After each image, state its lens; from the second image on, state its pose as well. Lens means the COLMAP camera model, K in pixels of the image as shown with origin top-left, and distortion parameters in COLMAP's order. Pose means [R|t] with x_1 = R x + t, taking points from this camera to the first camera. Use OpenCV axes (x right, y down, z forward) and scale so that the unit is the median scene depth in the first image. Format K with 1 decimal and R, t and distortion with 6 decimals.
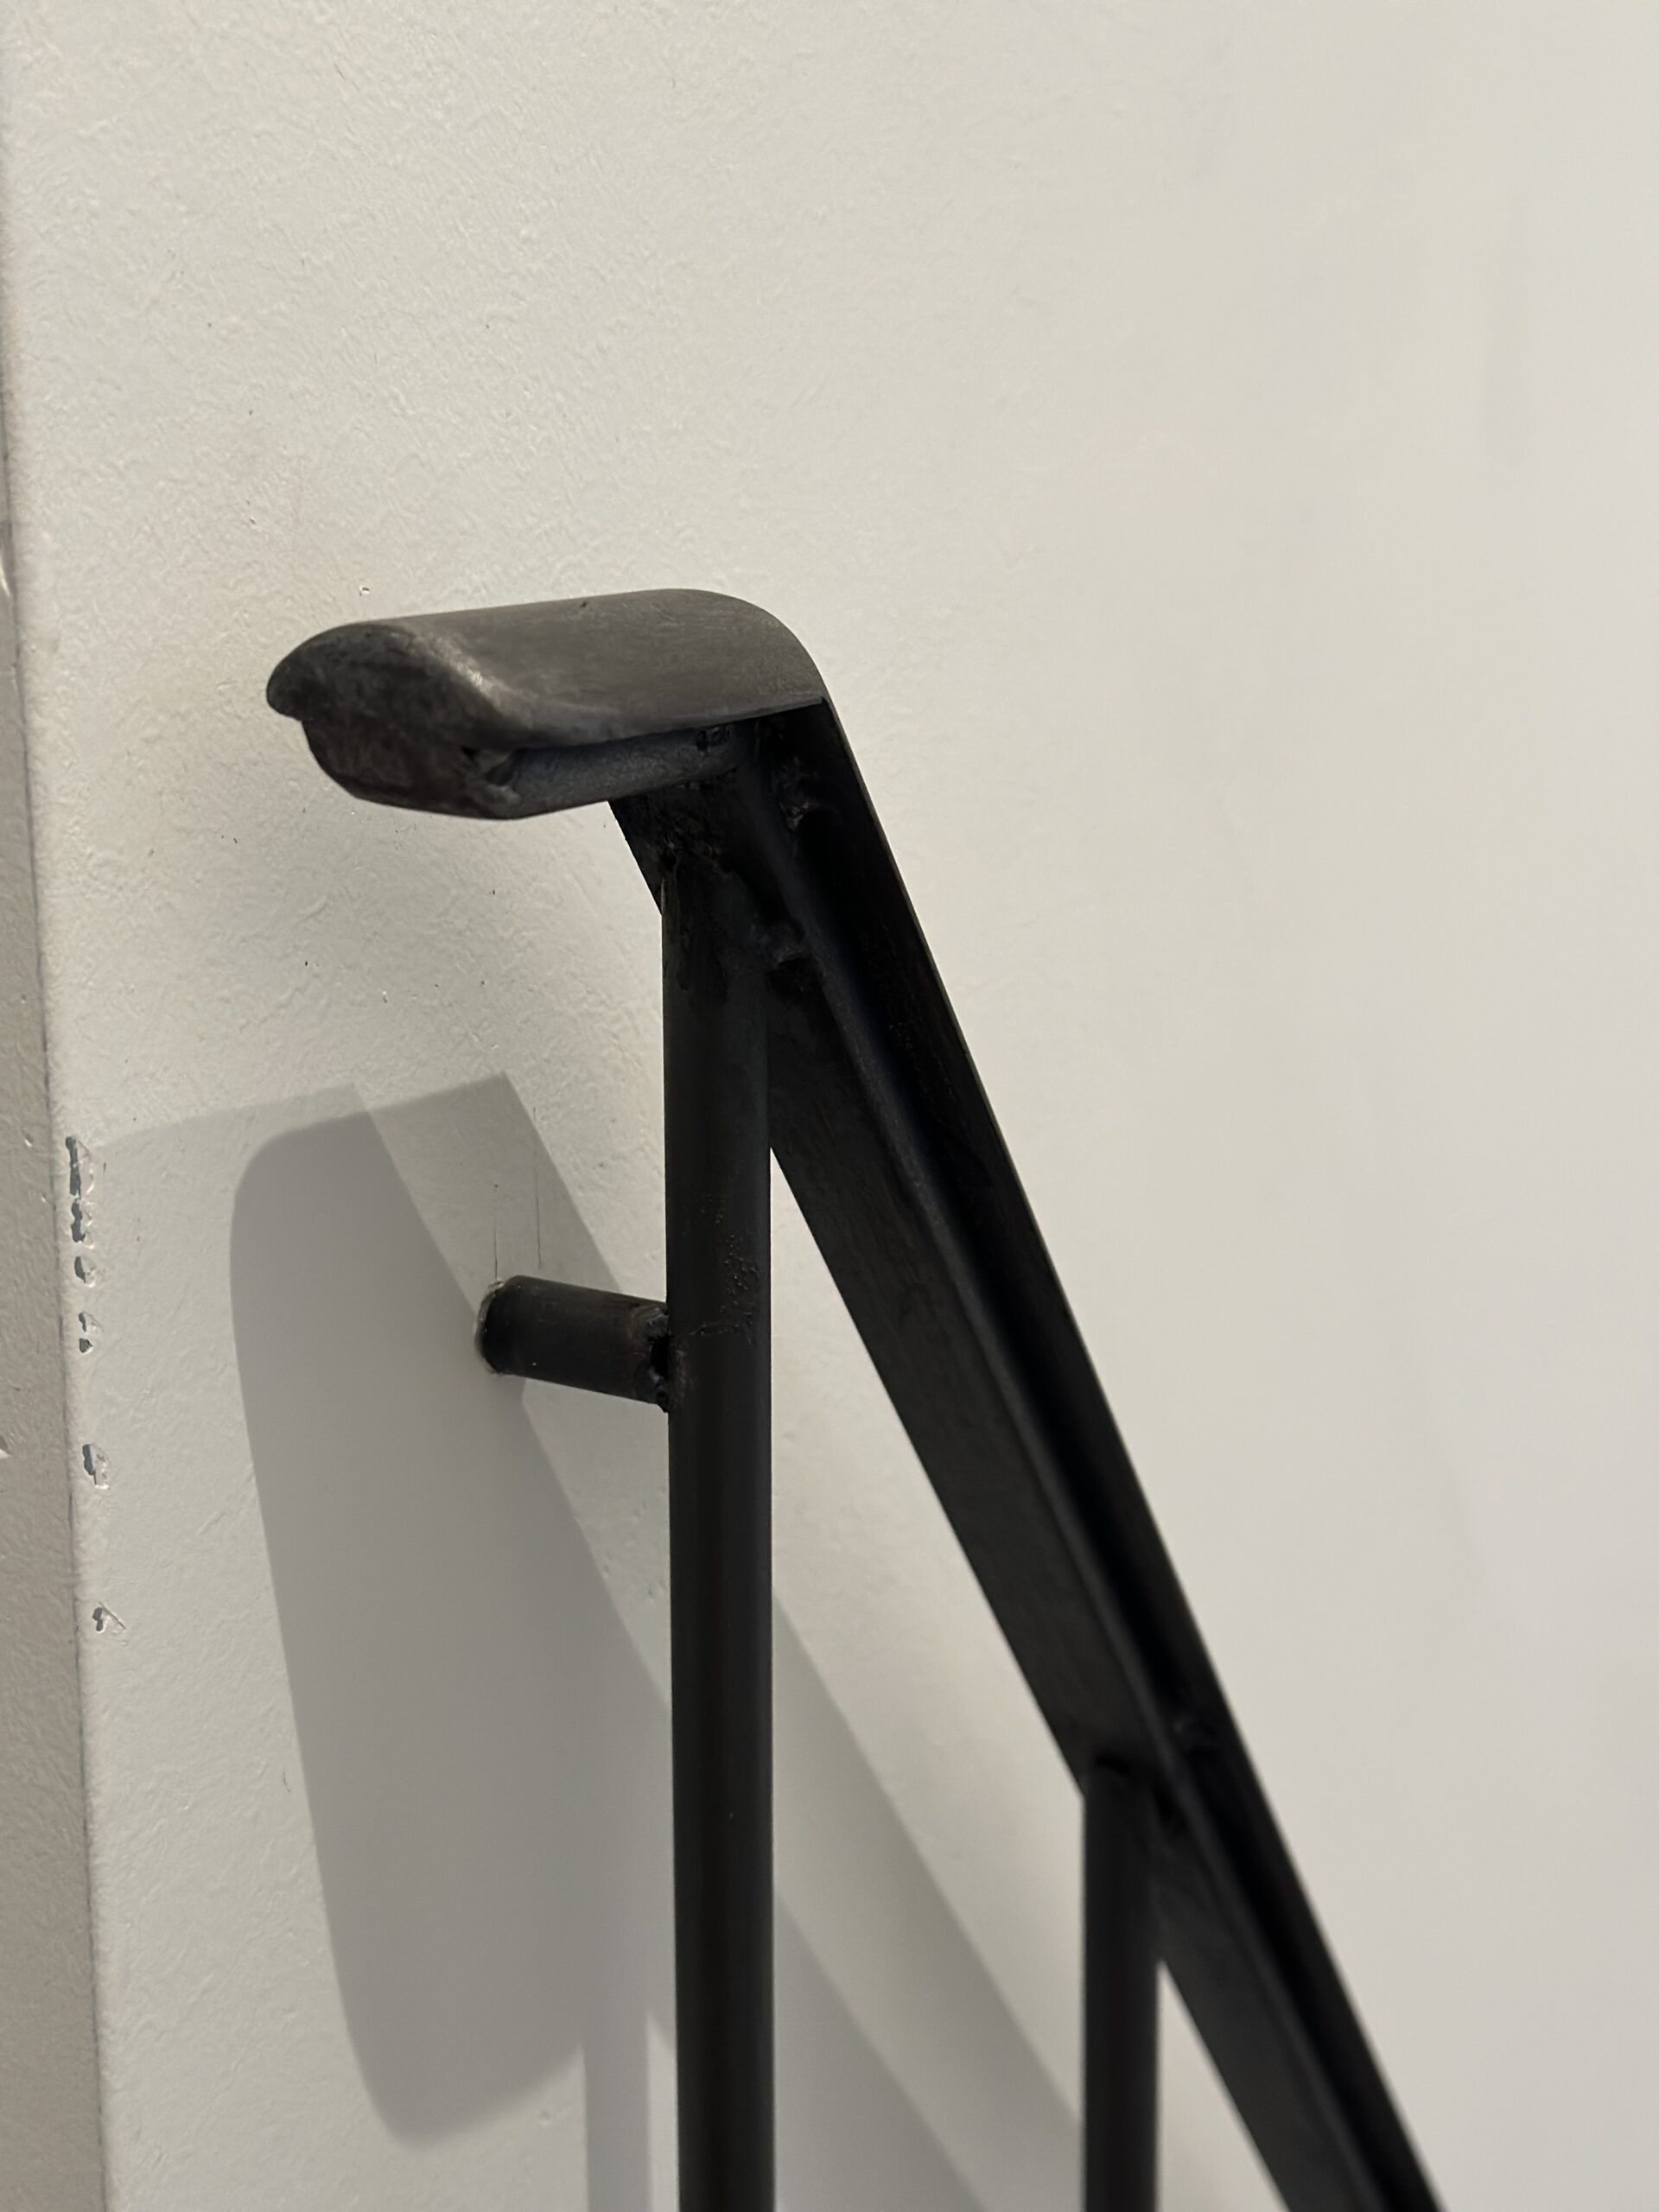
lens RADIAL K [[3082.1, 0, 799.3], [0, 3082.1, 1163.1], [0, 0, 1]] dist [0.103639, 0.000000]
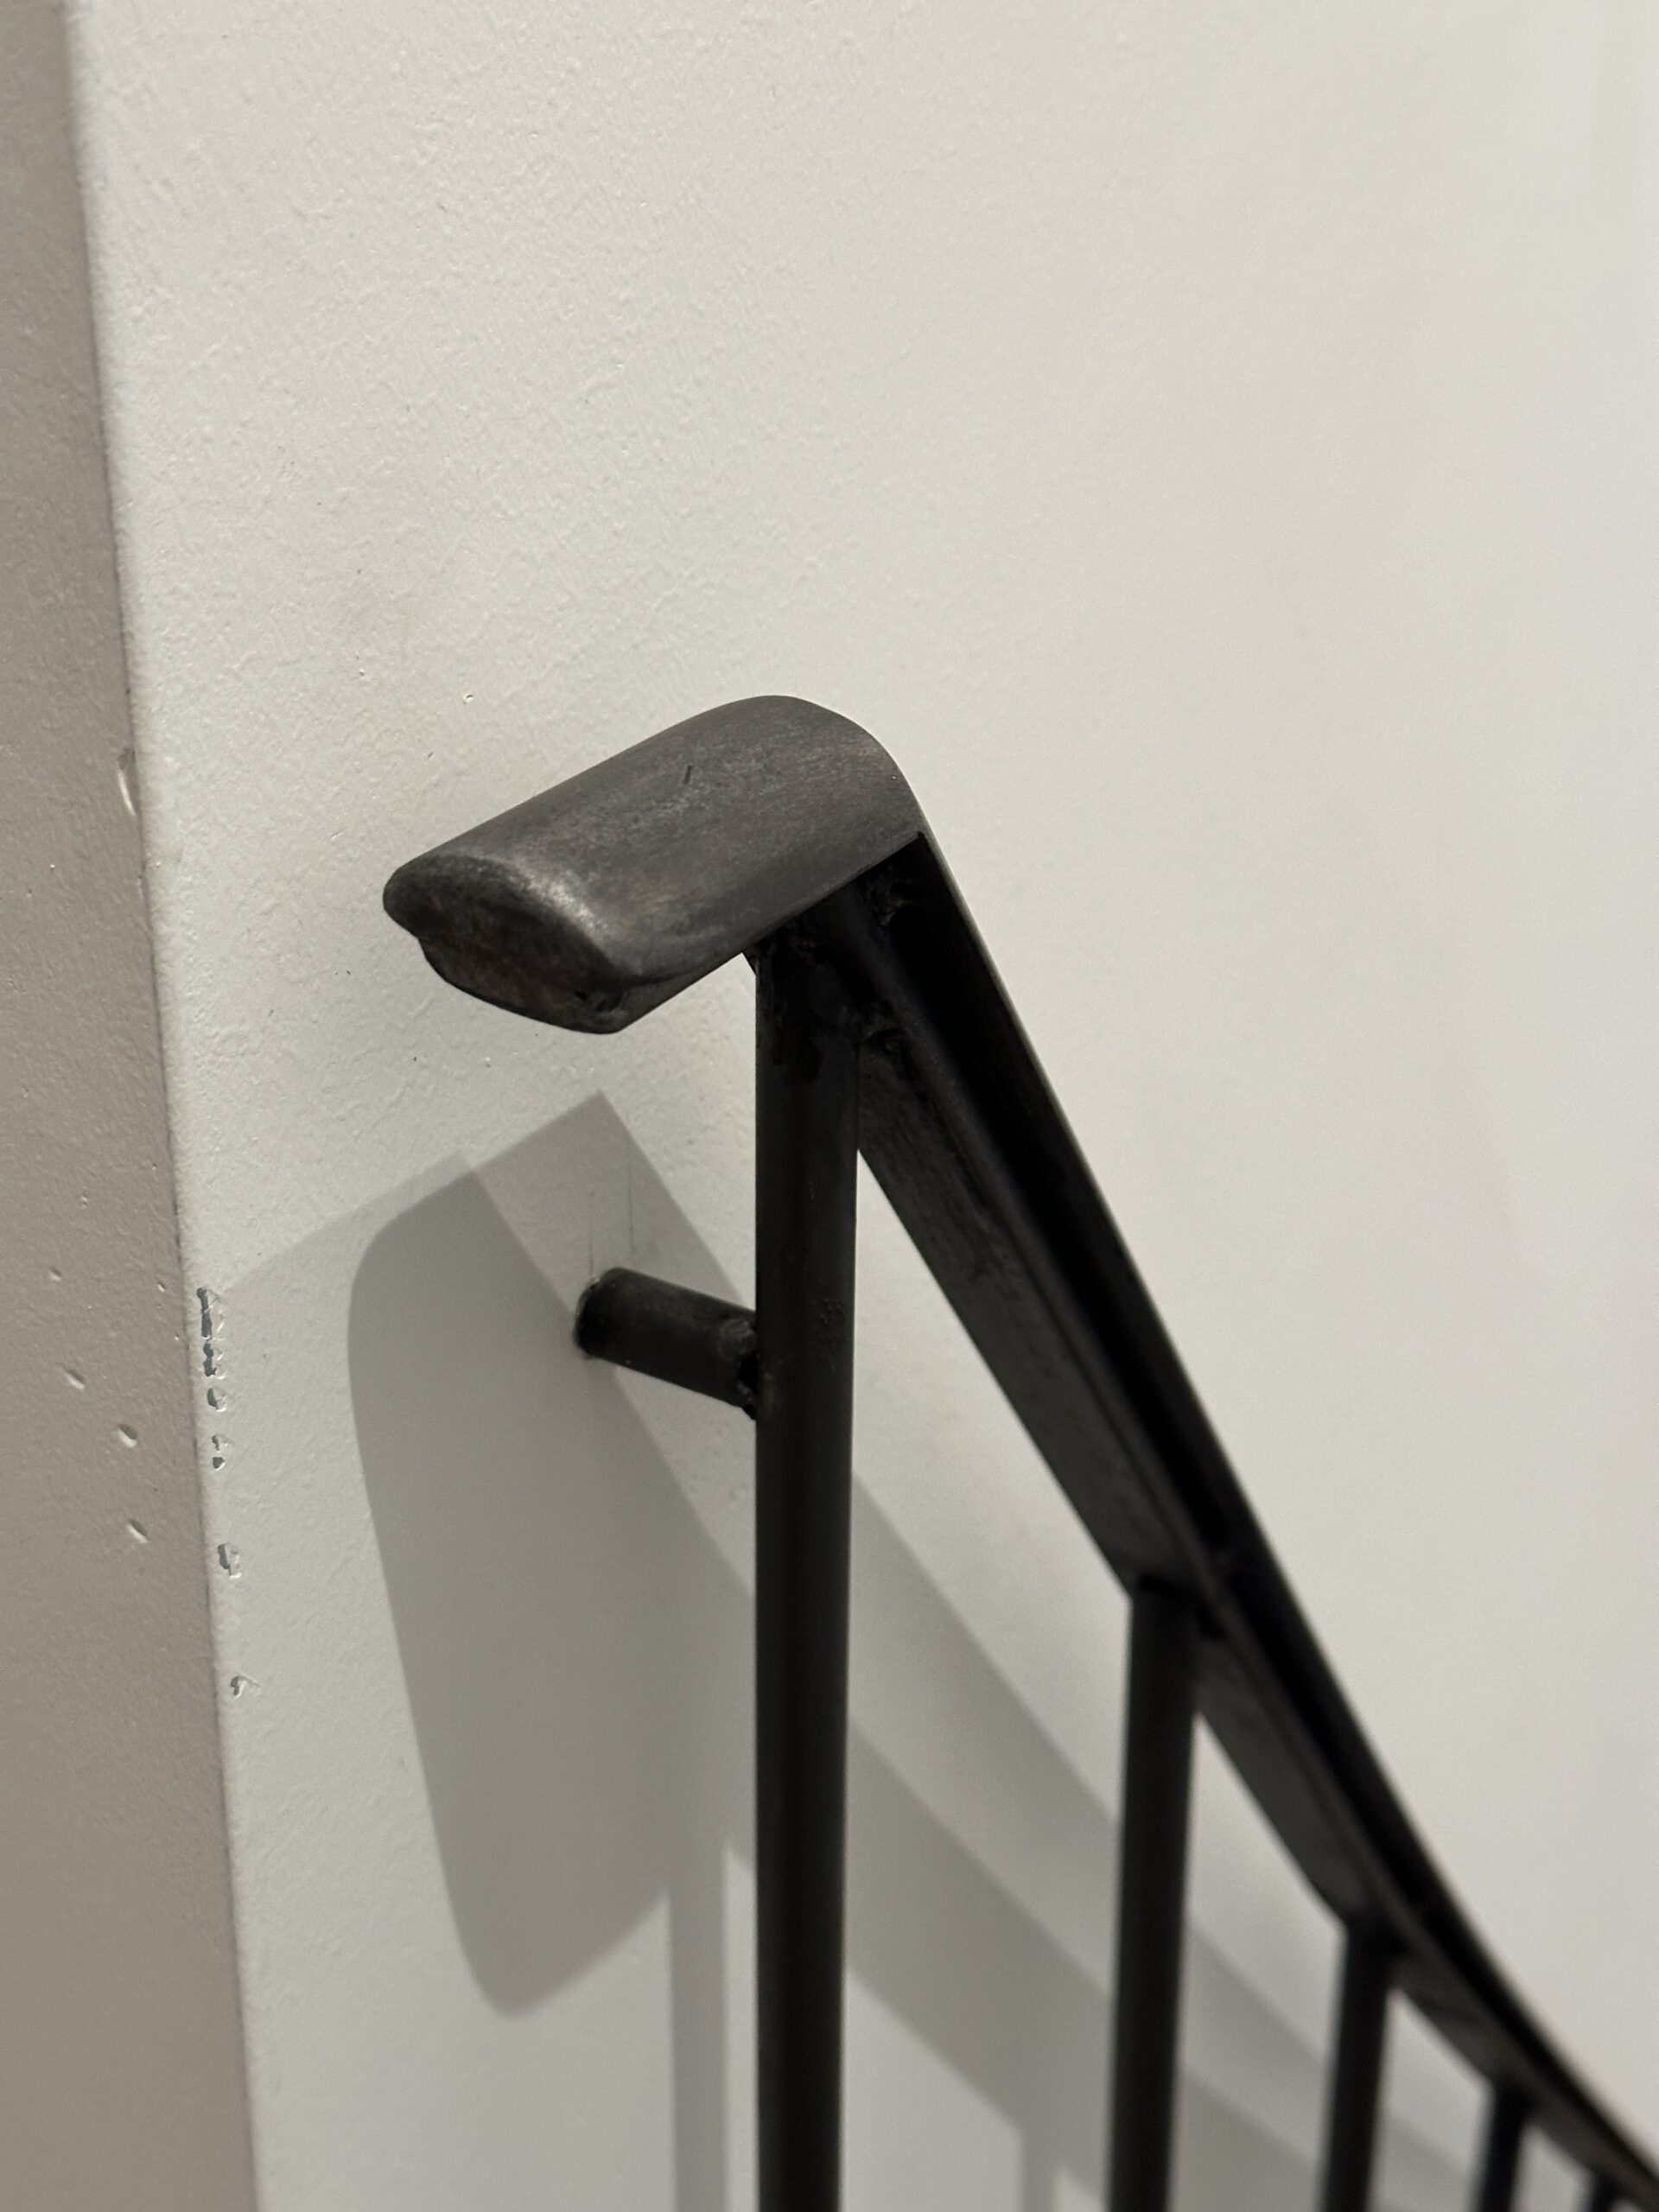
lens RADIAL K [[3082.1, 0, 824.7], [0, 3082.1, 1112.4], [0, 0, 1]] dist [0.103639, 0.000000]
pose [[0.999886, 0.014630, -0.003811, -0.017798], [-0.013552, 0.979105, 0.202903, -0.260293], [0.006700, -0.202828, 0.979192, -0.018160]]
